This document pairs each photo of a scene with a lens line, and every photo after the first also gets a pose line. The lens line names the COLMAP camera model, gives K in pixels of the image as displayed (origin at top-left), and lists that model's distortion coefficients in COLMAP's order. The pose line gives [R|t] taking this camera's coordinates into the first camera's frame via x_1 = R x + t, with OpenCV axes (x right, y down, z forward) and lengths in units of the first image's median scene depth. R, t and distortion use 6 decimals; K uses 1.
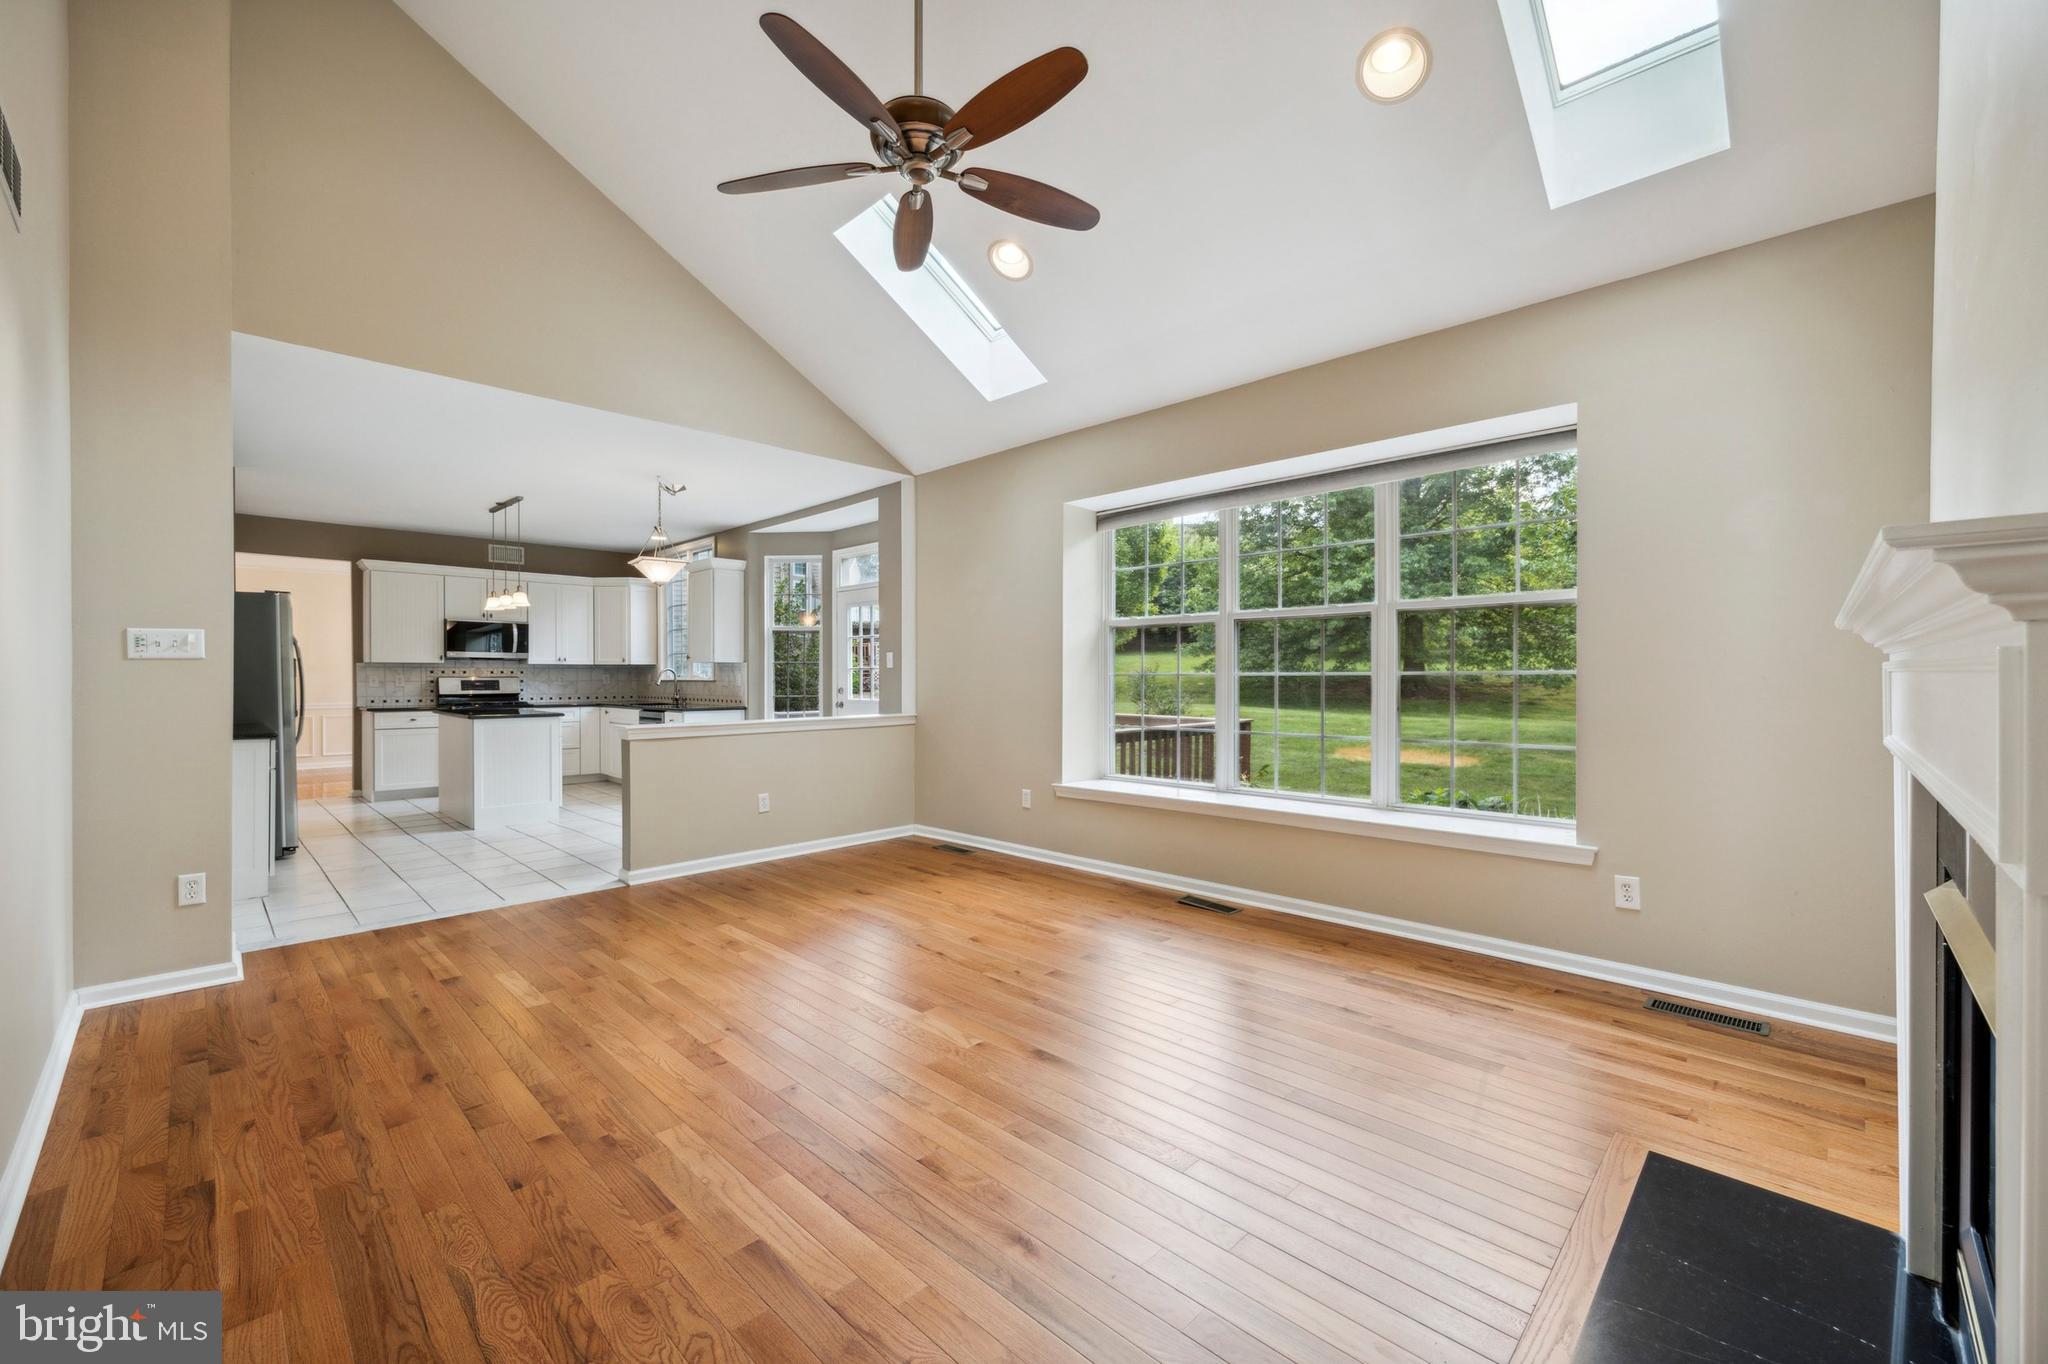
lens RADIAL K [[823.3, 0, 1018.1], [0, 823.3, 682.2], [0, 0, 1]] dist [0.002745, 0.000969]
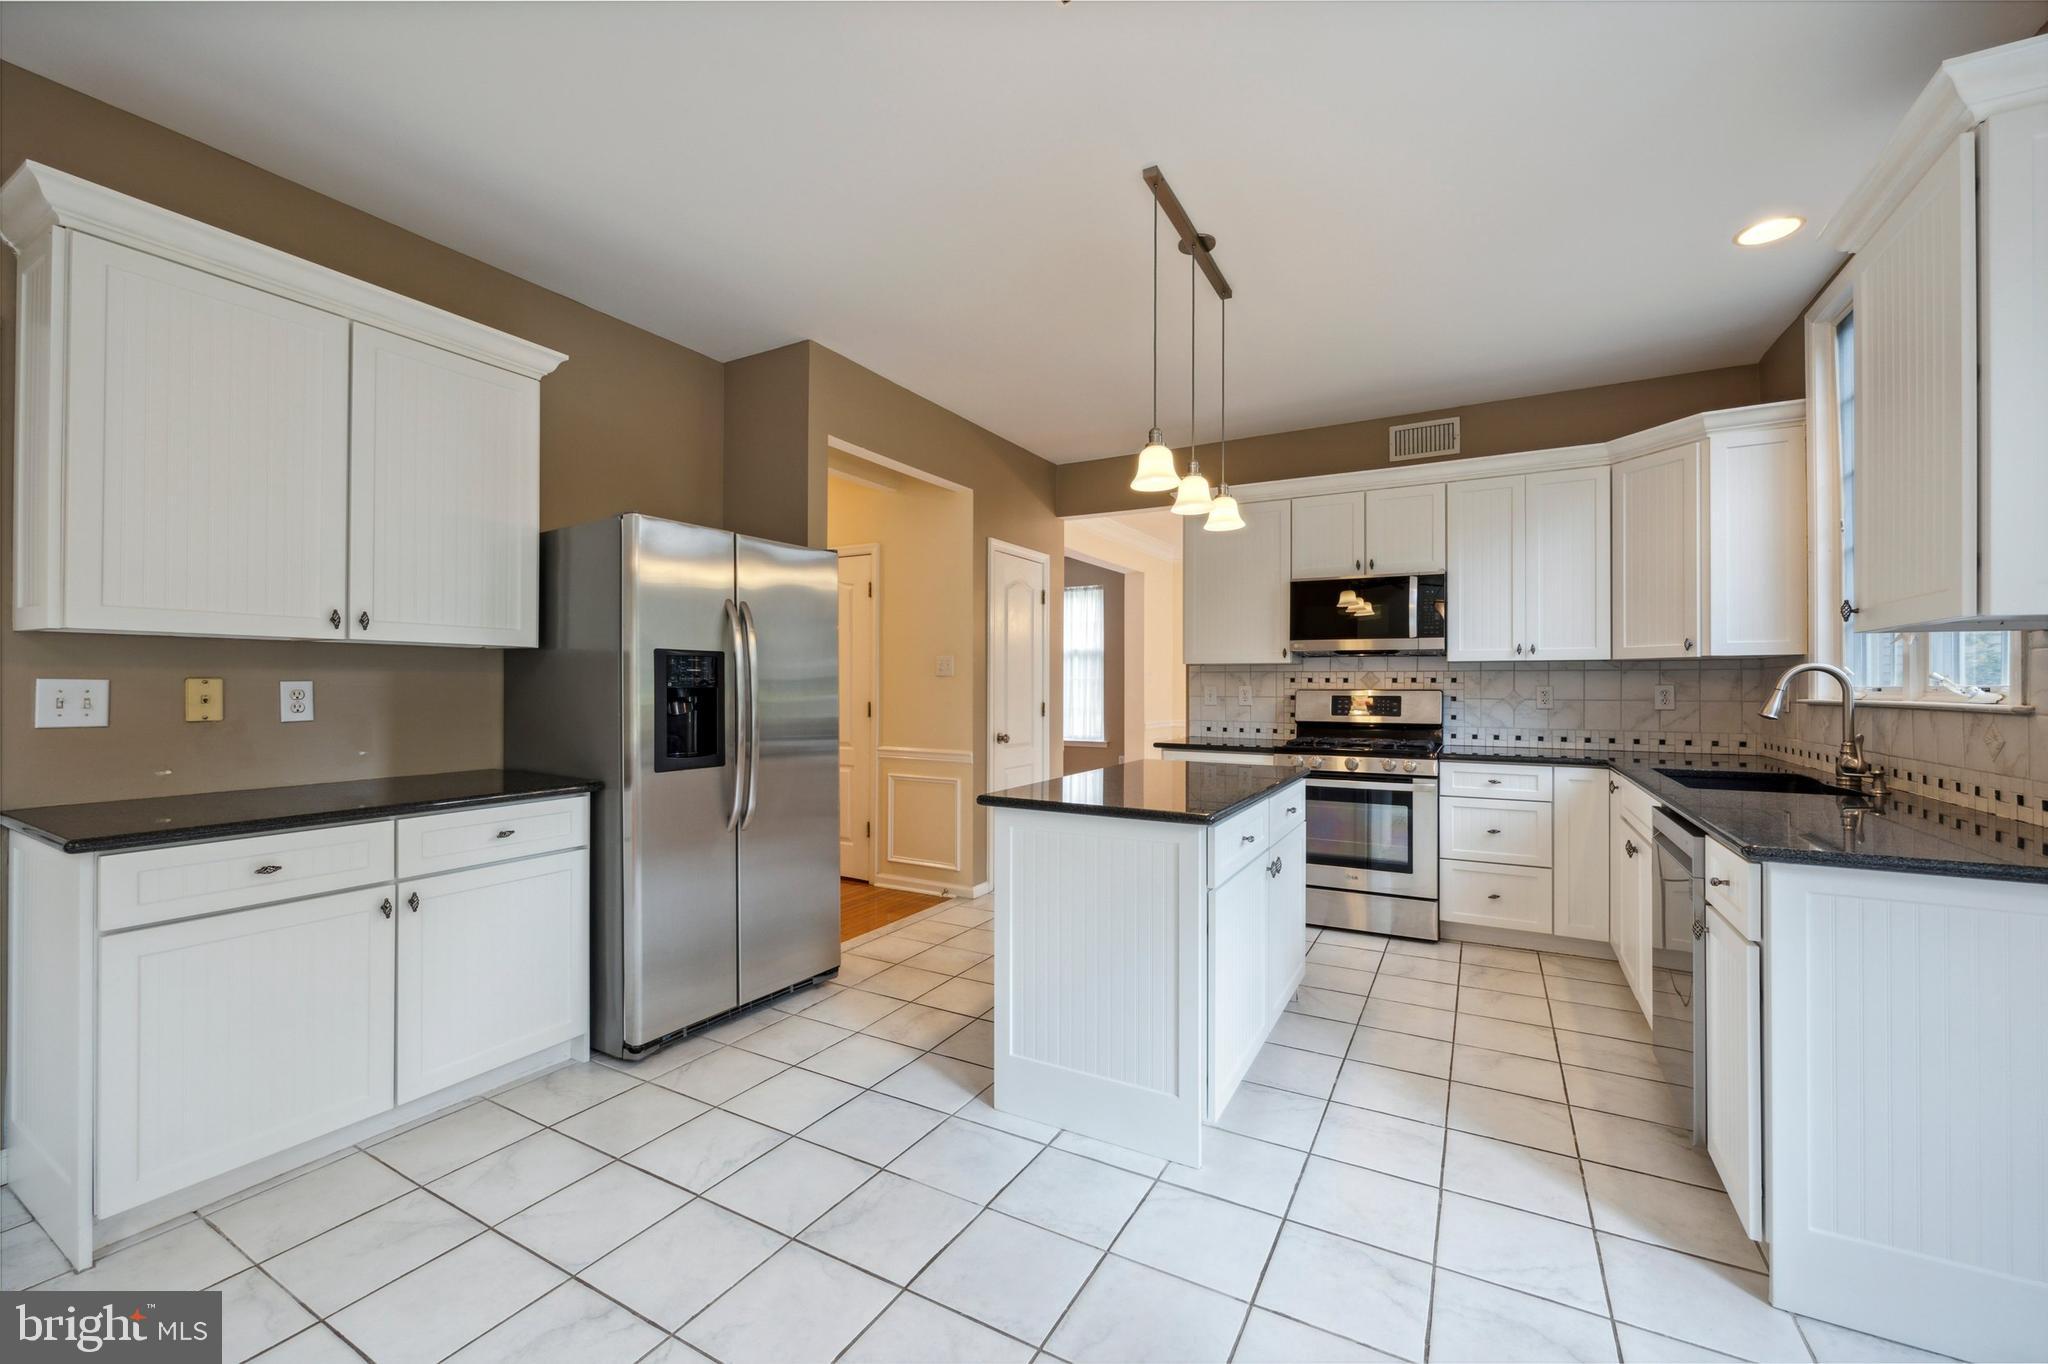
lens RADIAL K [[823.3, 0, 1026.2], [0, 823.3, 681.9], [0, 0, 1]] dist [0.002745, 0.000969]
pose [[0.264919, -0.005346, -0.964256, -0.234426], [-0.009801, 0.999918, -0.008237, -0.005104], [0.964221, 0.011633, 0.264845, 0.710201]]
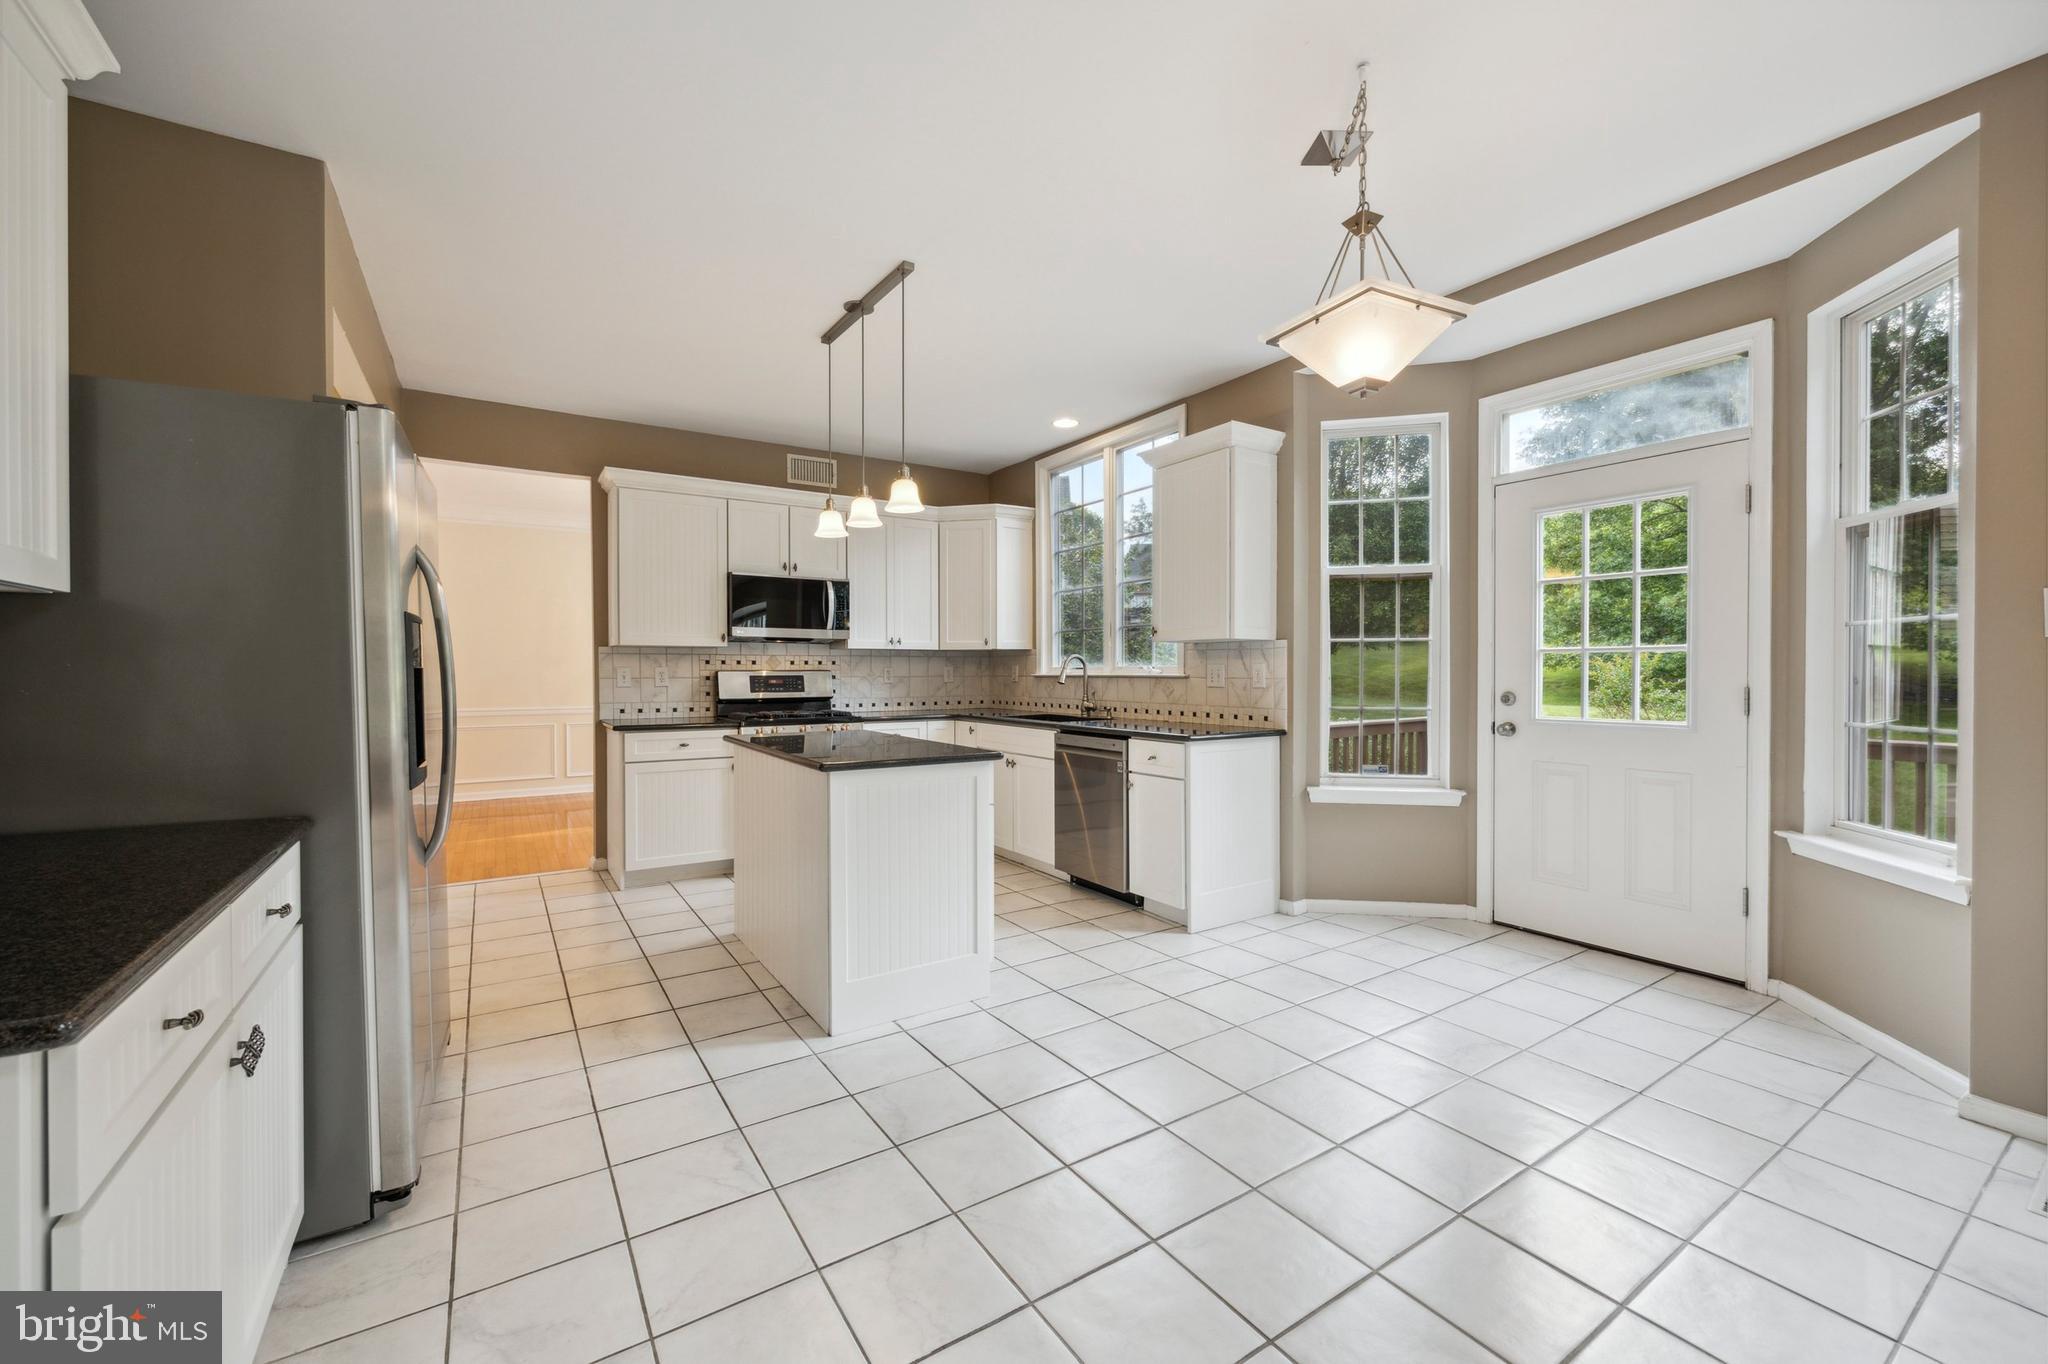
lens RADIAL K [[823.3, 0, 1027.4], [0, 823.3, 682.3], [0, 0, 1]] dist [0.002745, 0.000969]
pose [[0.977701, 0.001304, -0.209998, -0.369083], [0.000240, 0.999973, 0.007325, -0.001967], [0.210002, -0.007212, 0.977674, 0.476670]]
